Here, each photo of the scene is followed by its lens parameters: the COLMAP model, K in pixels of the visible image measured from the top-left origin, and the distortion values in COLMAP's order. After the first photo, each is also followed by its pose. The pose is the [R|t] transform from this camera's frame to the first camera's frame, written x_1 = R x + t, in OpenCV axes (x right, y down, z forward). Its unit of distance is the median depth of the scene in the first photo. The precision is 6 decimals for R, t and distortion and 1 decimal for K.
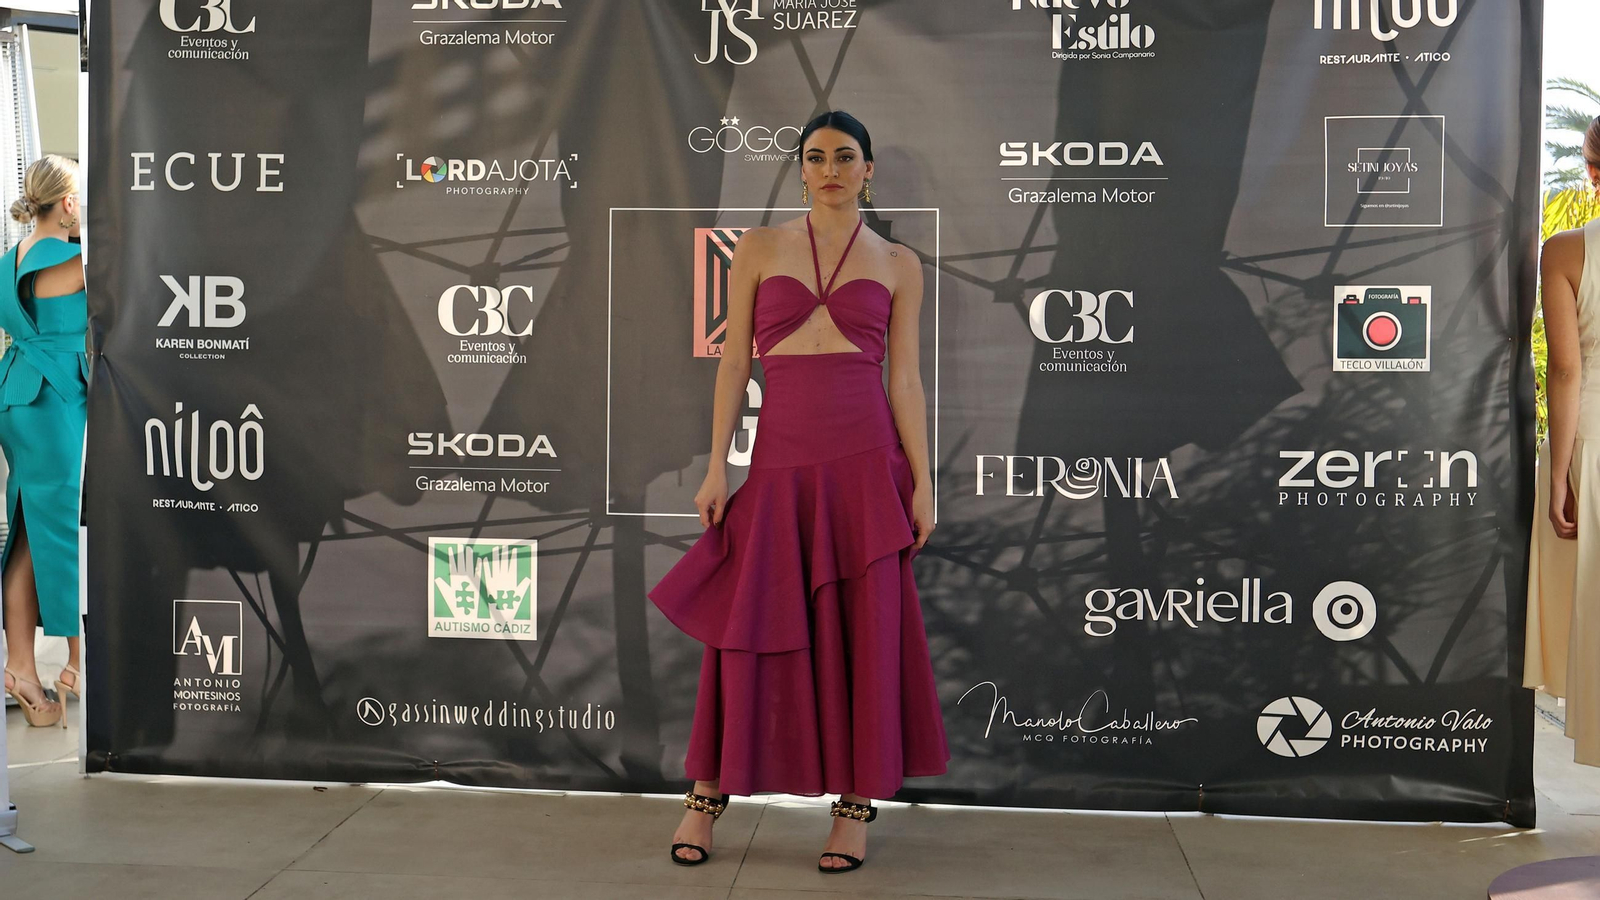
lens RADIAL K [[2024.3, 0, 697.5], [0, 2024.3, 358.9], [0, 0, 1]] dist [0.015770, -0.007725]
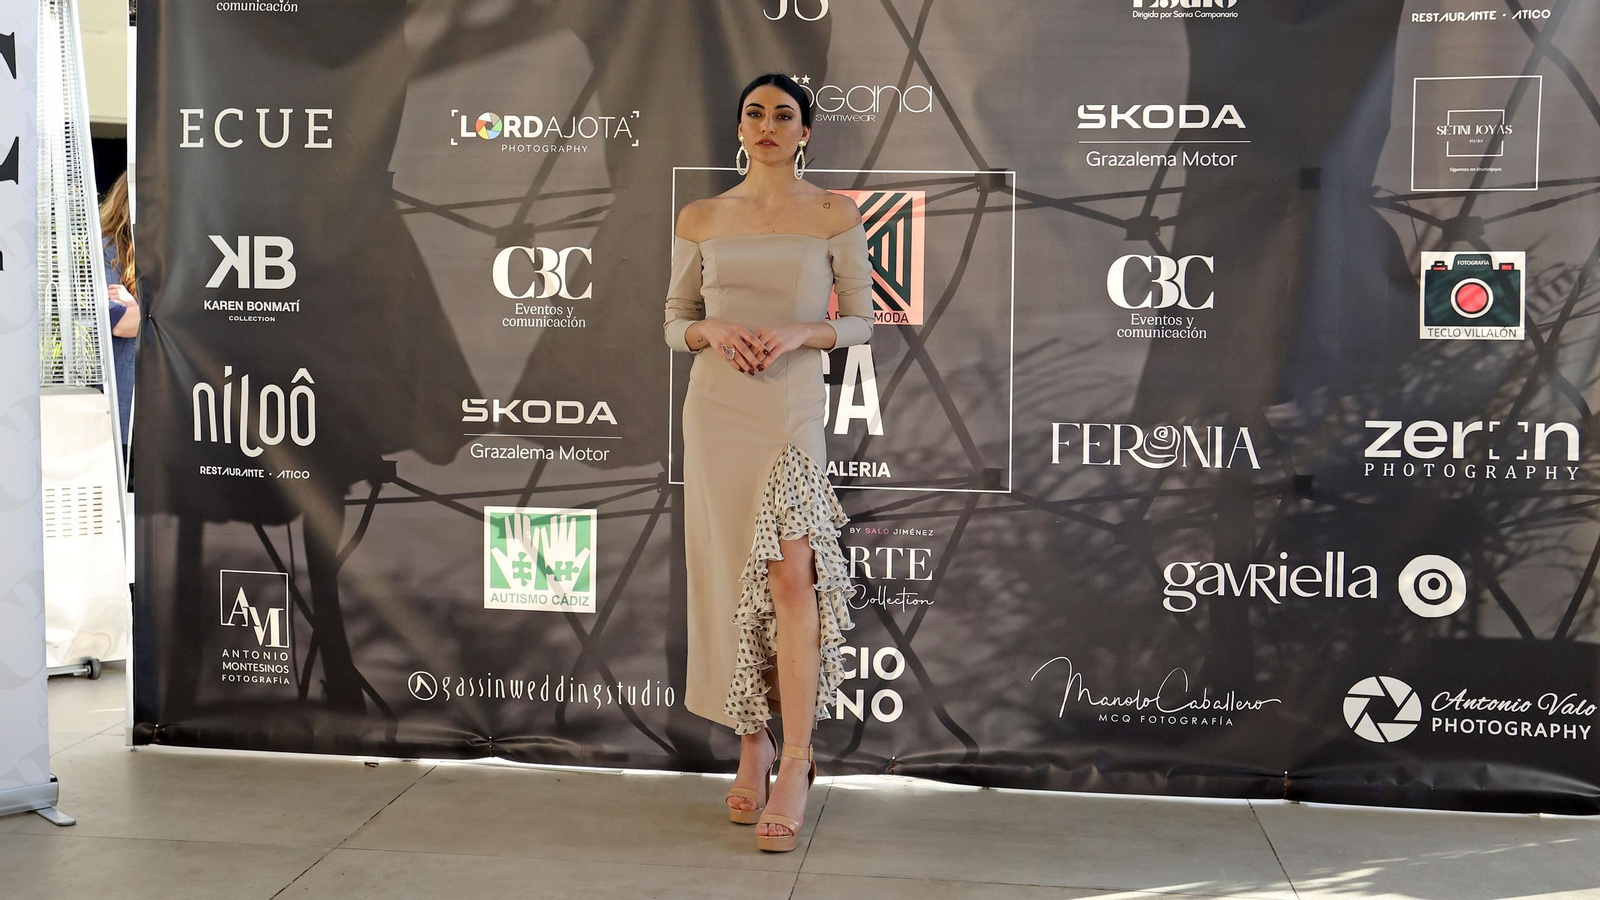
lens RADIAL K [[1553.9, 0, 791.2], [0, 1553.9, 371.3], [0, 0, 1]] dist [0.000767, 0.020267]
pose [[0.999625, 0.003916, -0.027089, 0.033735], [-0.003253, 0.999696, 0.024452, 0.004689], [0.027176, -0.024355, 0.999334, 0.259417]]
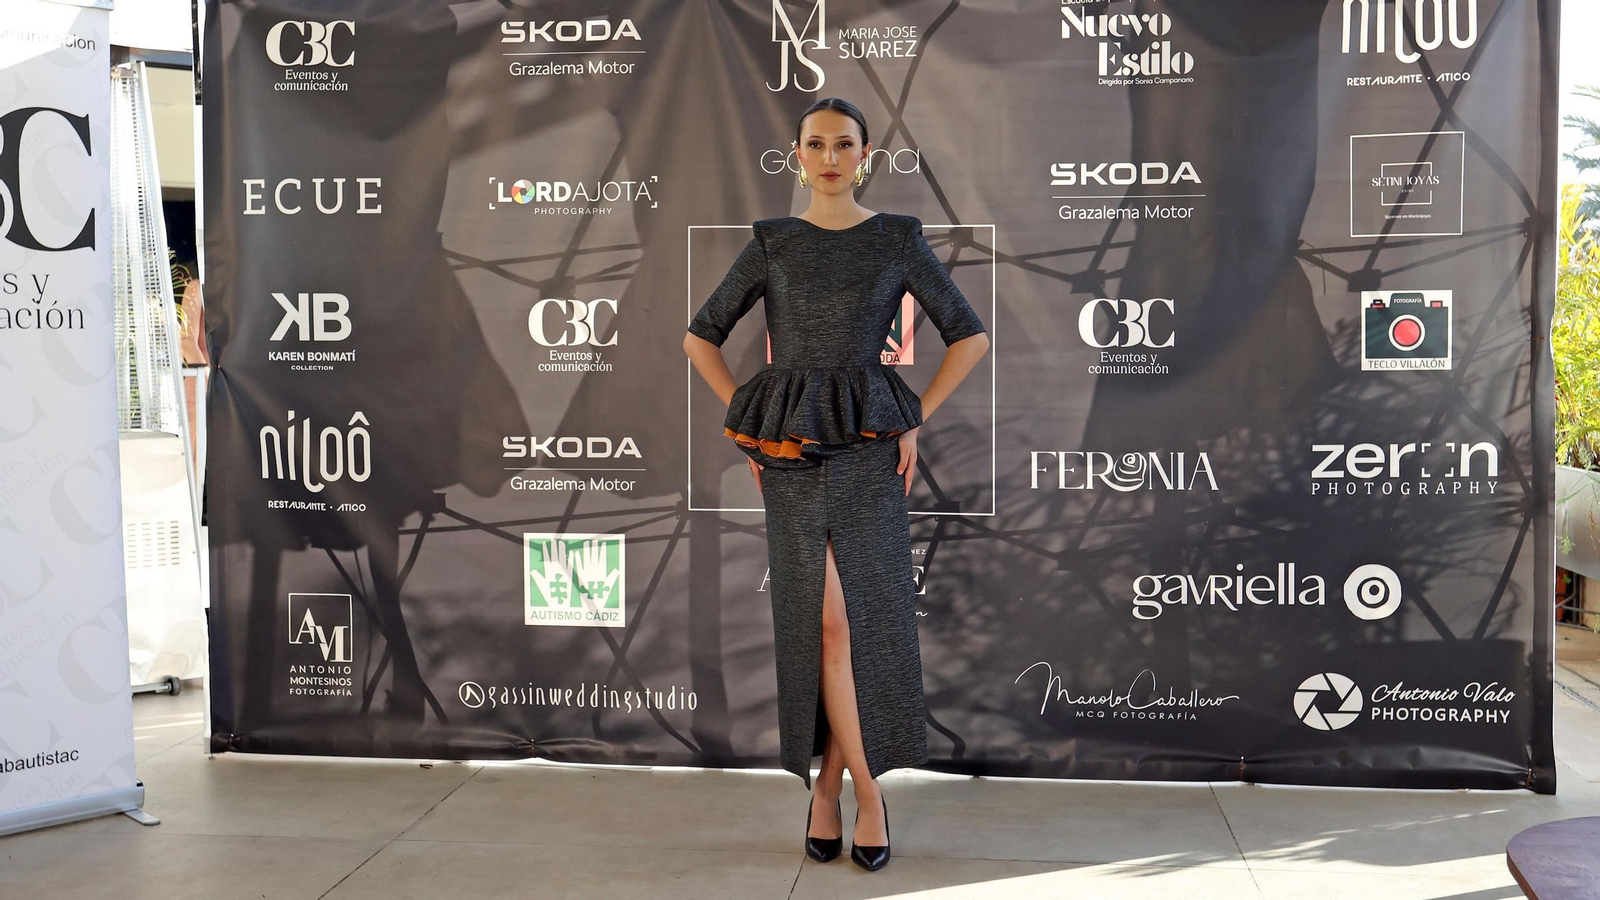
lens RADIAL K [[1573.2, 0, 788.8], [0, 1573.2, 421.2], [0, 0, 1]] dist [-0.007523, 0.105292]
pose [[0.999848, -0.010605, -0.013808, 0.020690], [0.011021, 0.999477, 0.030410, 0.004261], [0.013478, -0.030558, 0.999442, 0.162463]]
